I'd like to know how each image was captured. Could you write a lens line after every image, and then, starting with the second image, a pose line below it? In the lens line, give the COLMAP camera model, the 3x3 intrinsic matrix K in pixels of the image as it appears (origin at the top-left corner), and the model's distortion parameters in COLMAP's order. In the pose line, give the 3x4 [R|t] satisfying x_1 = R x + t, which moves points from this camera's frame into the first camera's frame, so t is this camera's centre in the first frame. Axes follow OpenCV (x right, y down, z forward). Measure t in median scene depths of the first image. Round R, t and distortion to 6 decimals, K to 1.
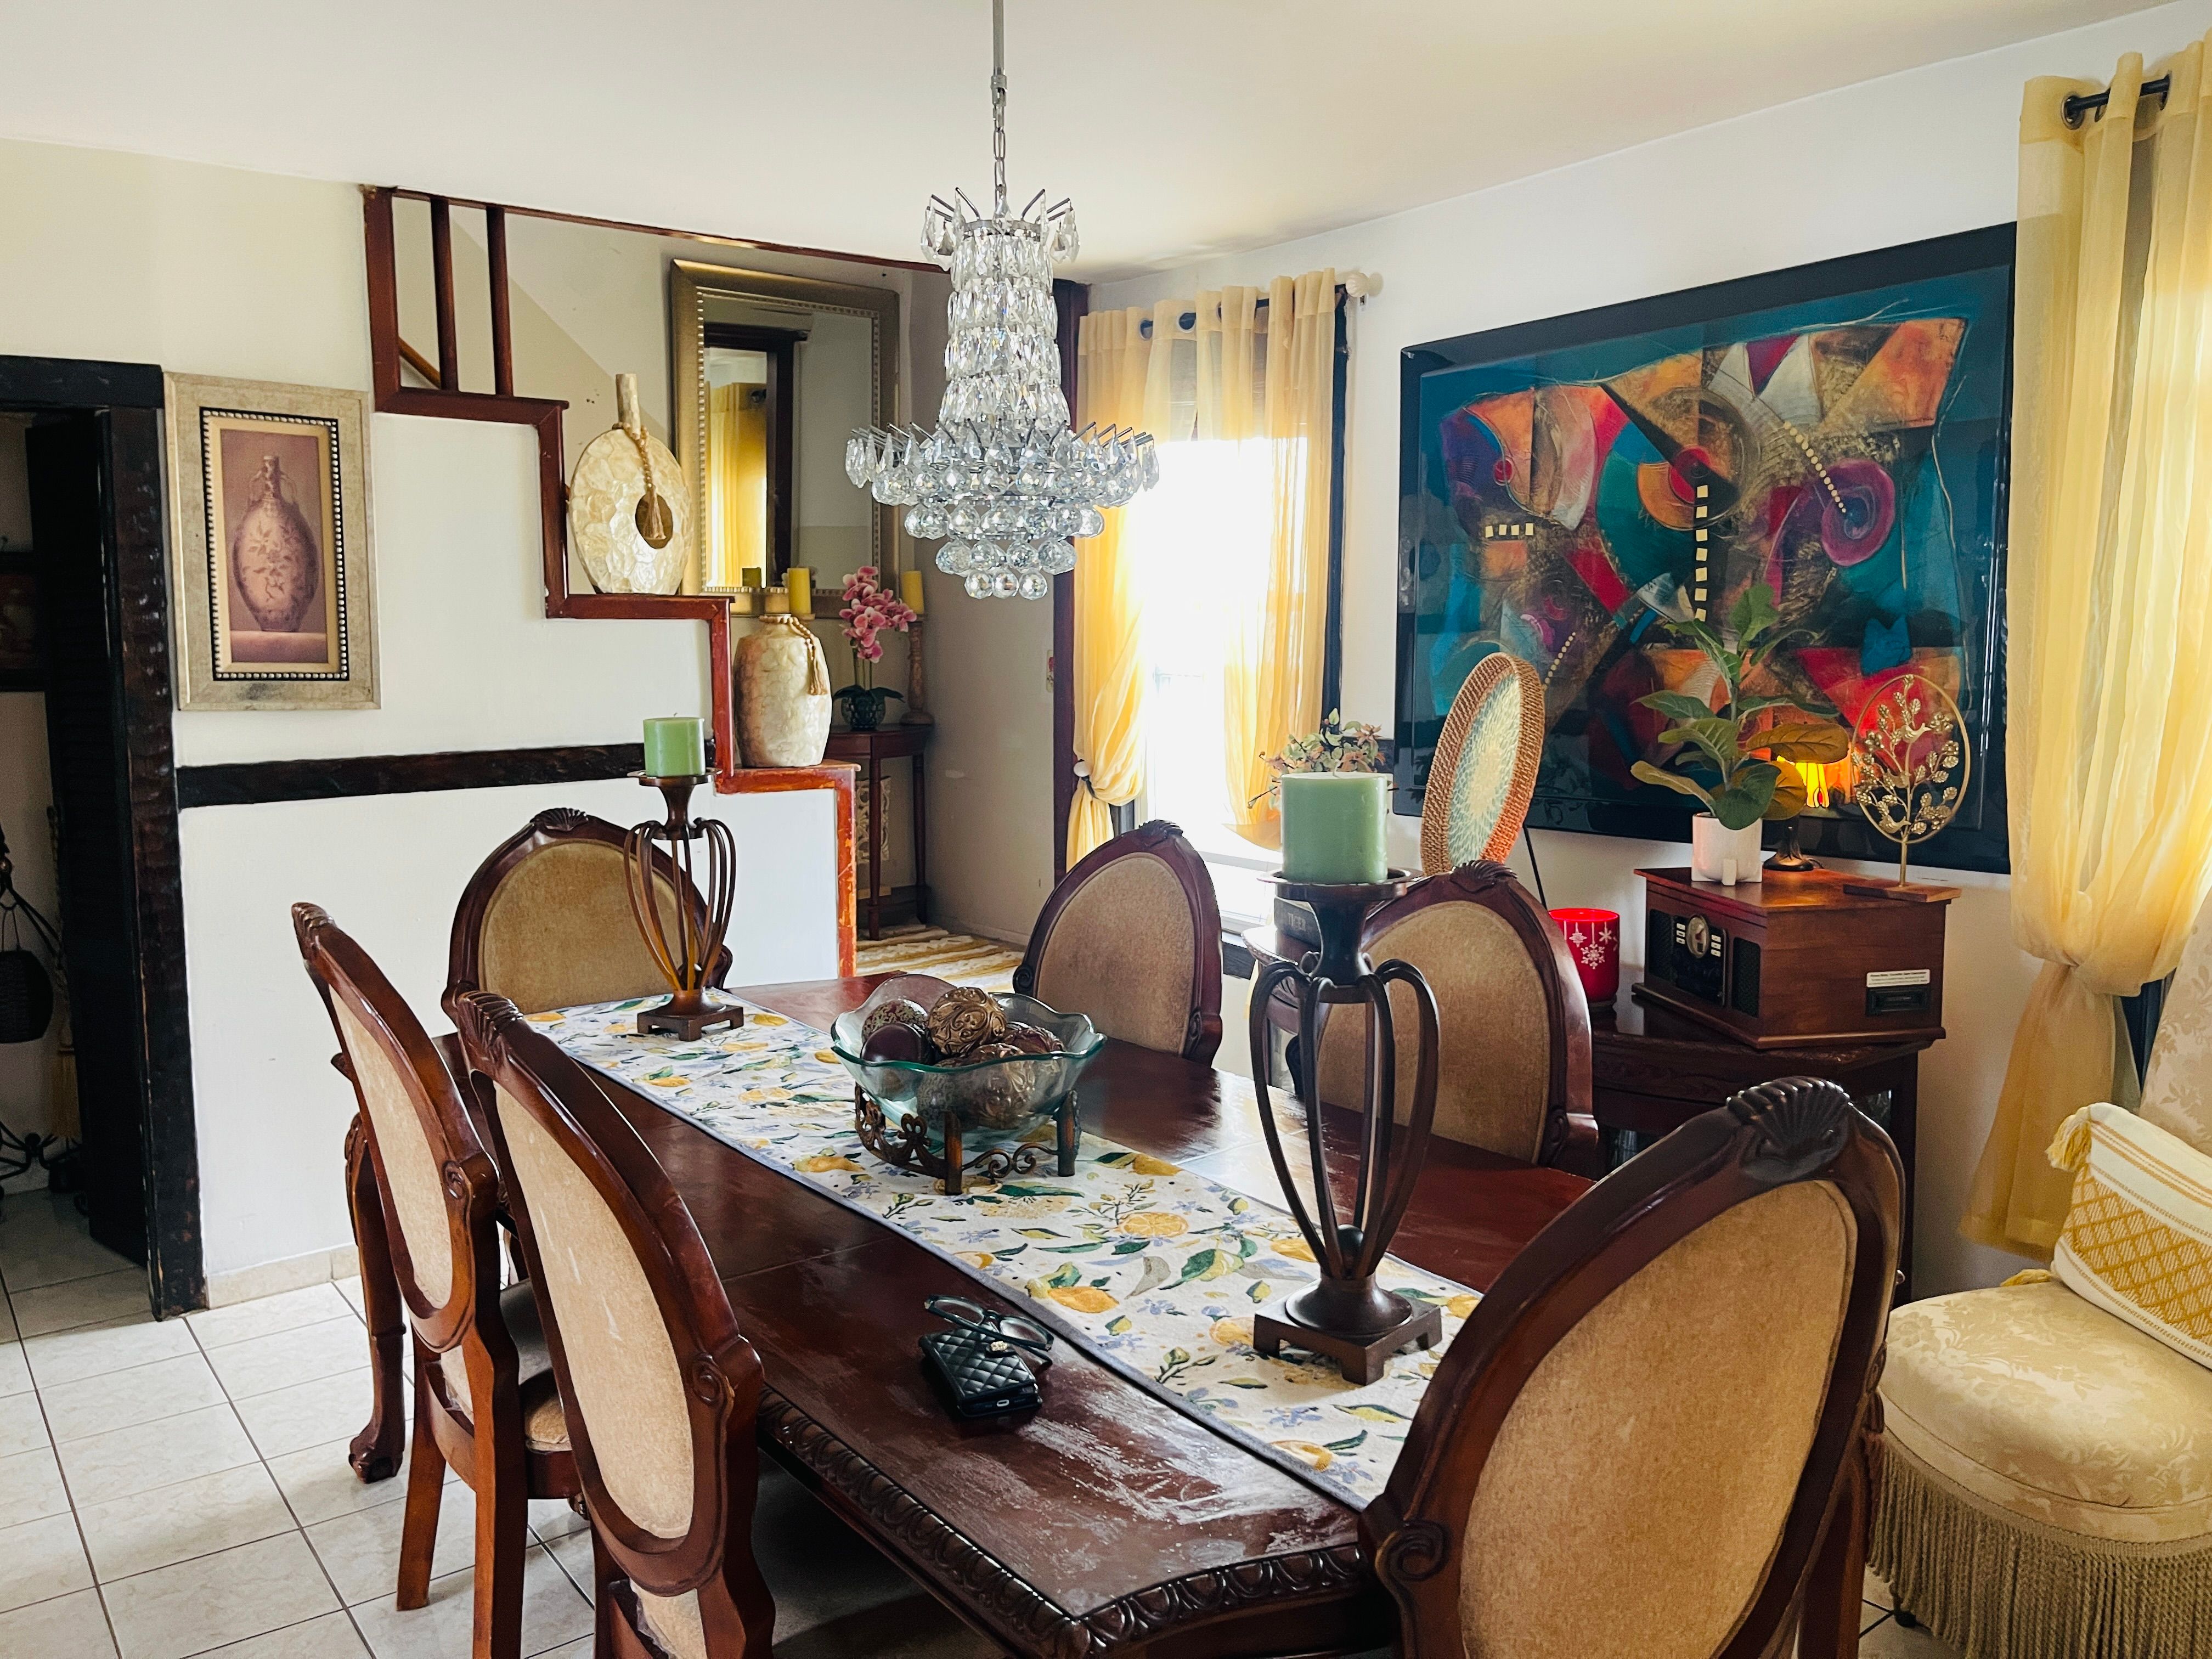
lens RADIAL K [[1681.1, 0, 1148.6], [0, 1681.1, 827.6], [0, 0, 1]] dist [0.063433, -0.079114]
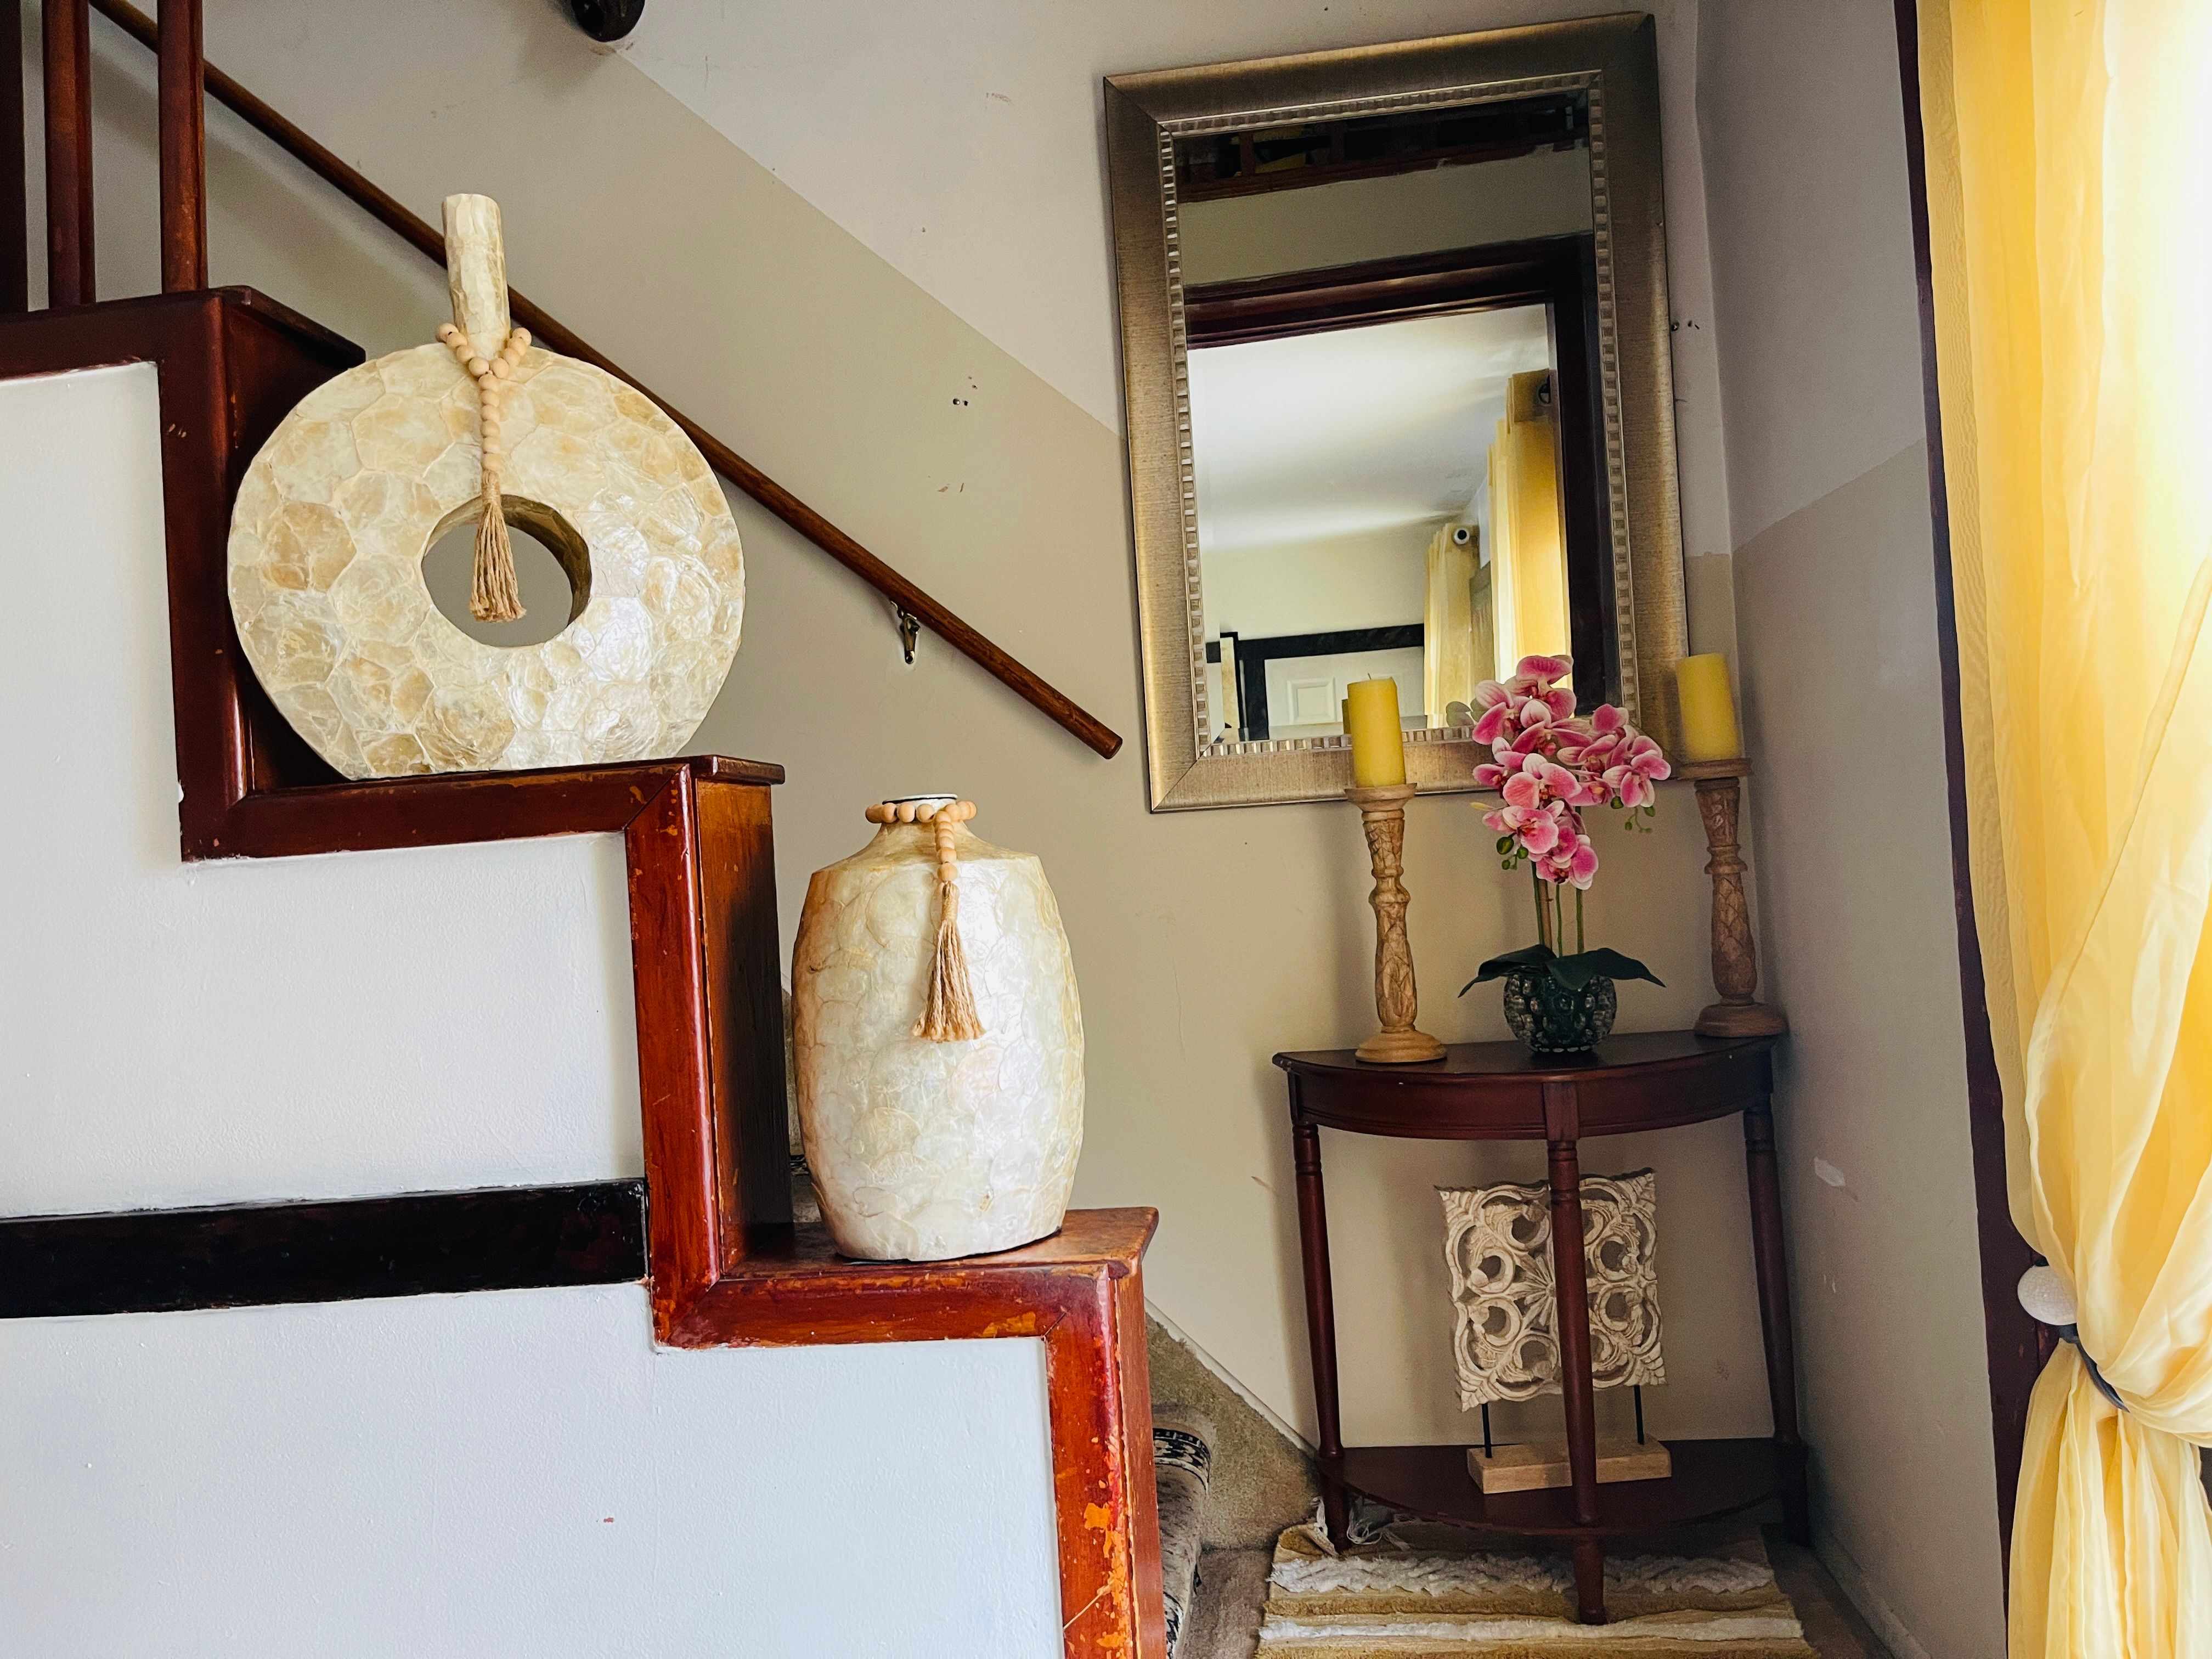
lens RADIAL K [[1681.1, 0, 1115.6], [0, 1681.1, 836.0], [0, 0, 1]] dist [0.063433, -0.079114]
pose [[0.719942, -0.062276, -0.691235, 0.056352], [-0.013301, 0.994545, -0.103456, -0.102588], [0.693907, 0.083677, 0.715186, 0.962719]]
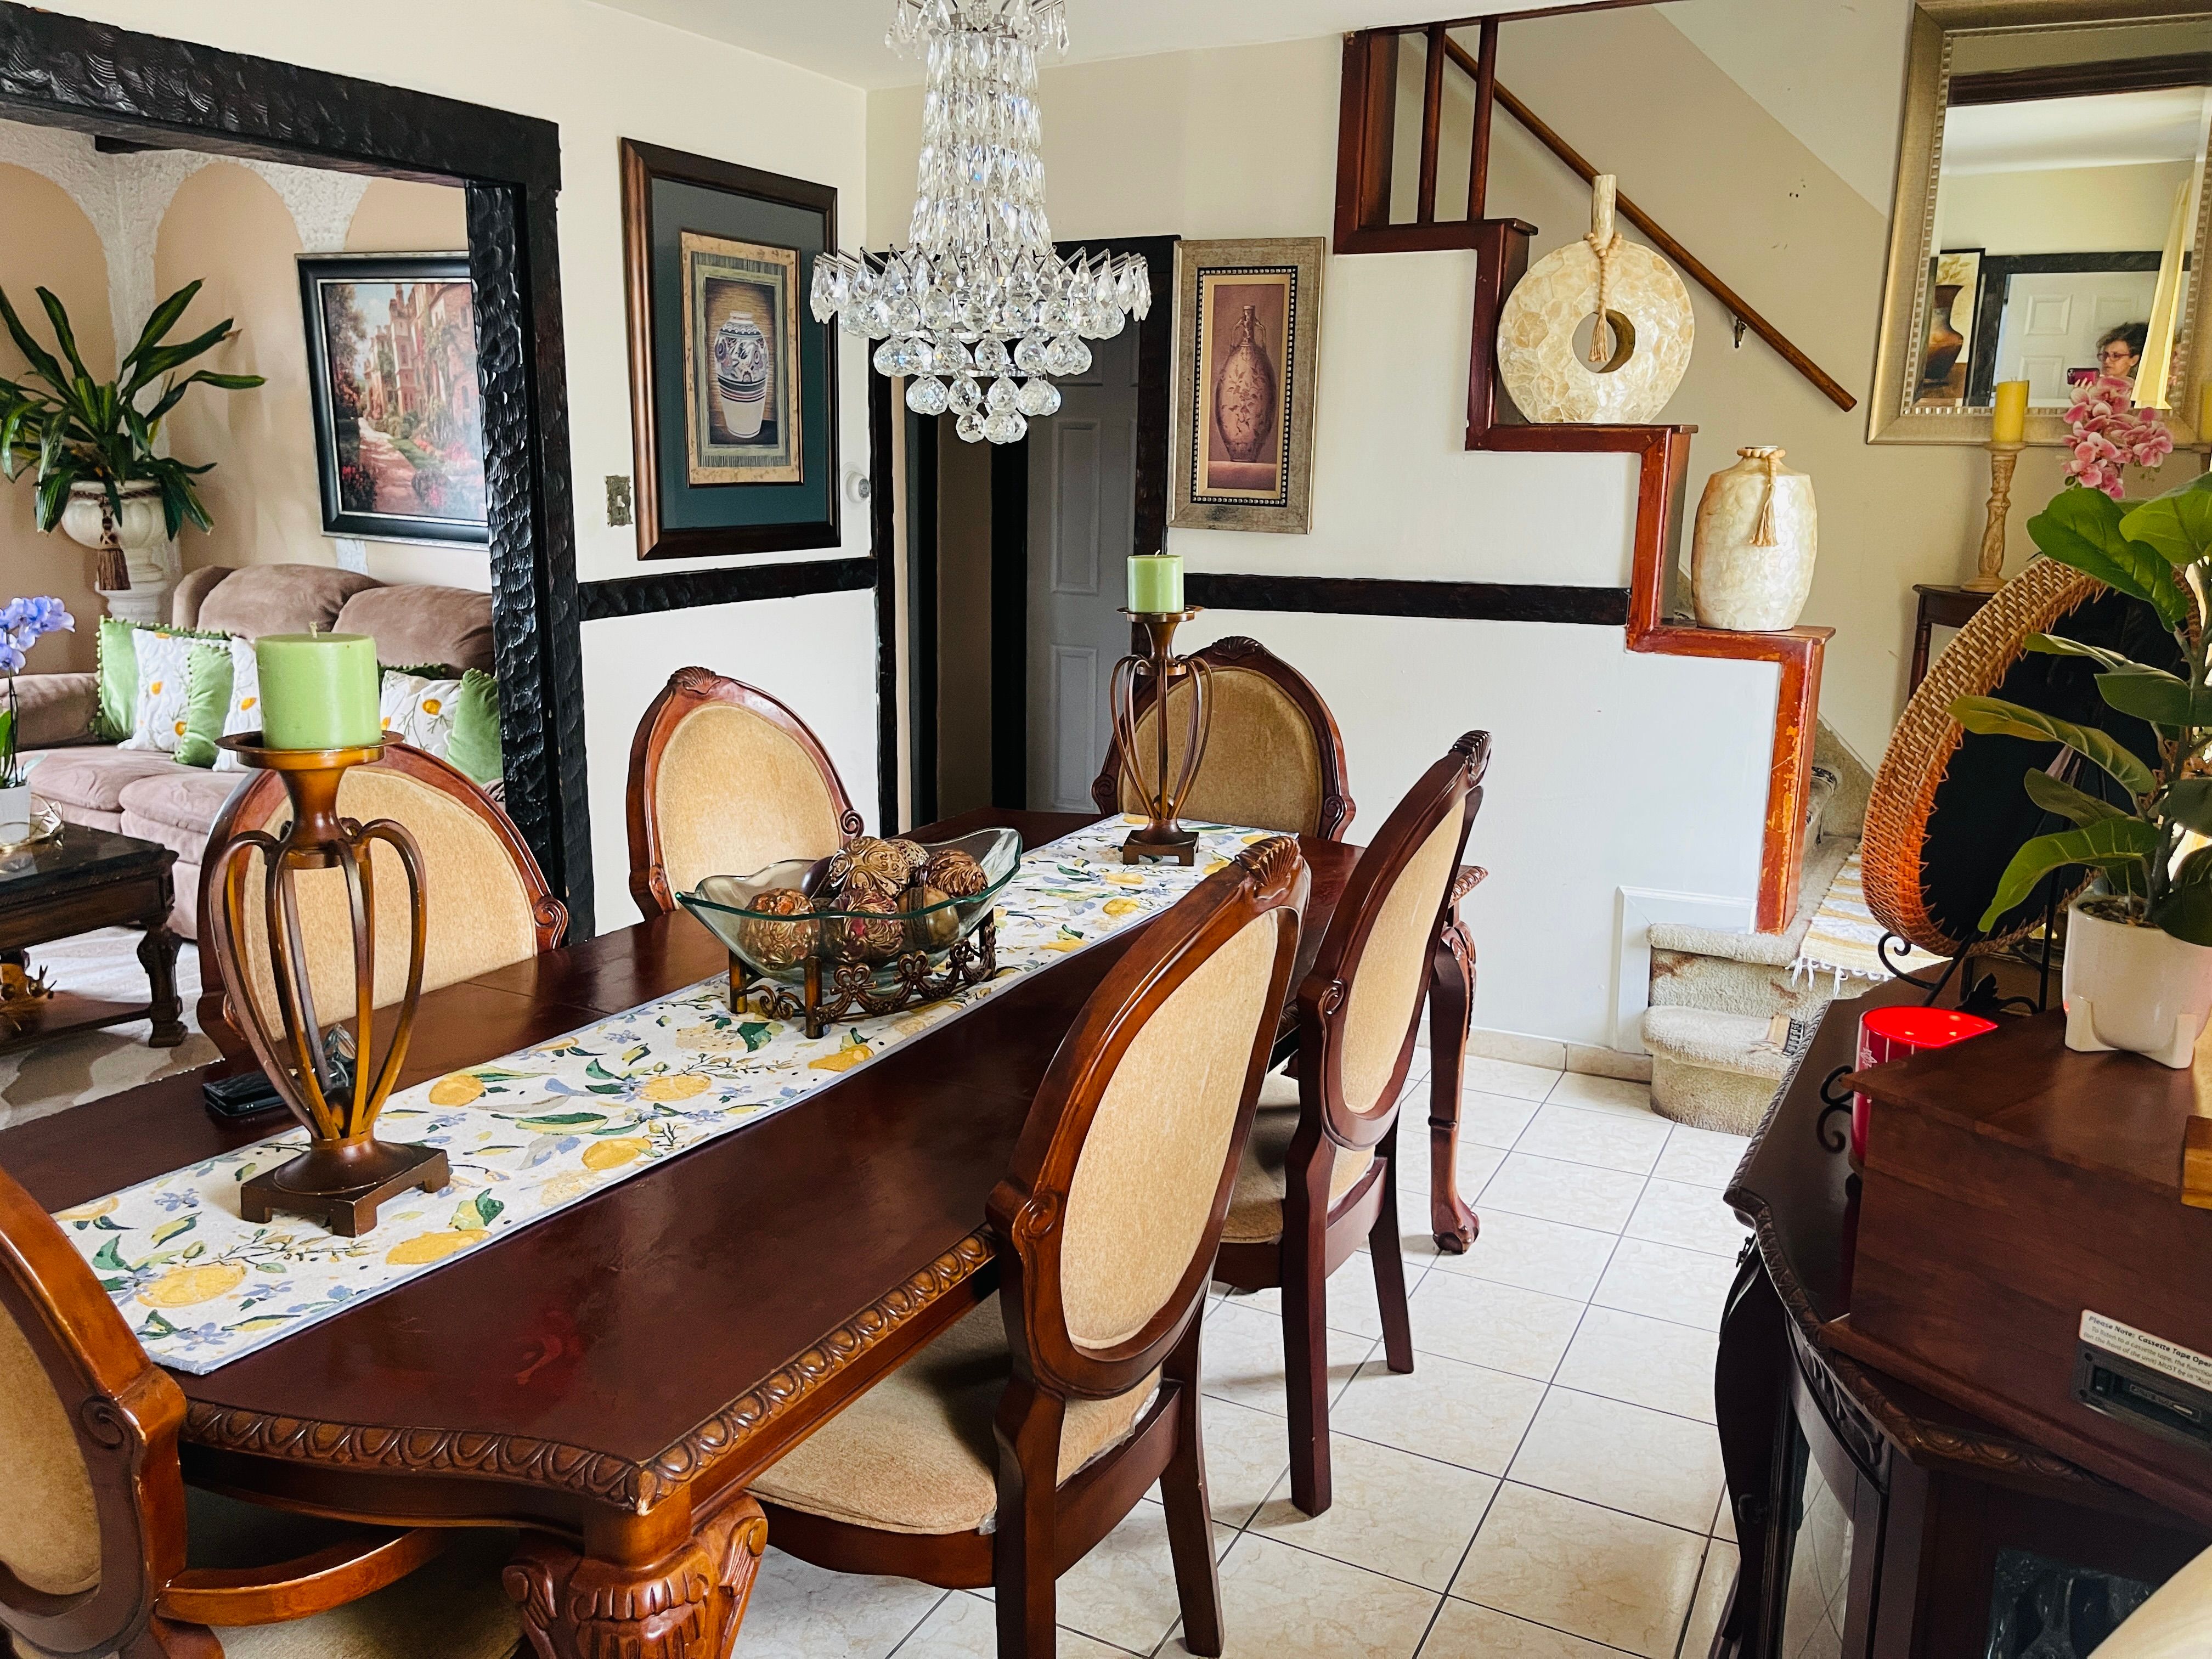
lens RADIAL K [[1681.1, 0, 1123.9], [0, 1681.1, 830.8], [0, 0, 1]] dist [0.063433, -0.079114]
pose [[0.411835, 0.213744, -0.885836, 0.533844], [-0.115497, 0.976506, 0.181926, -0.069726], [0.903910, 0.027388, 0.426846, 0.445401]]
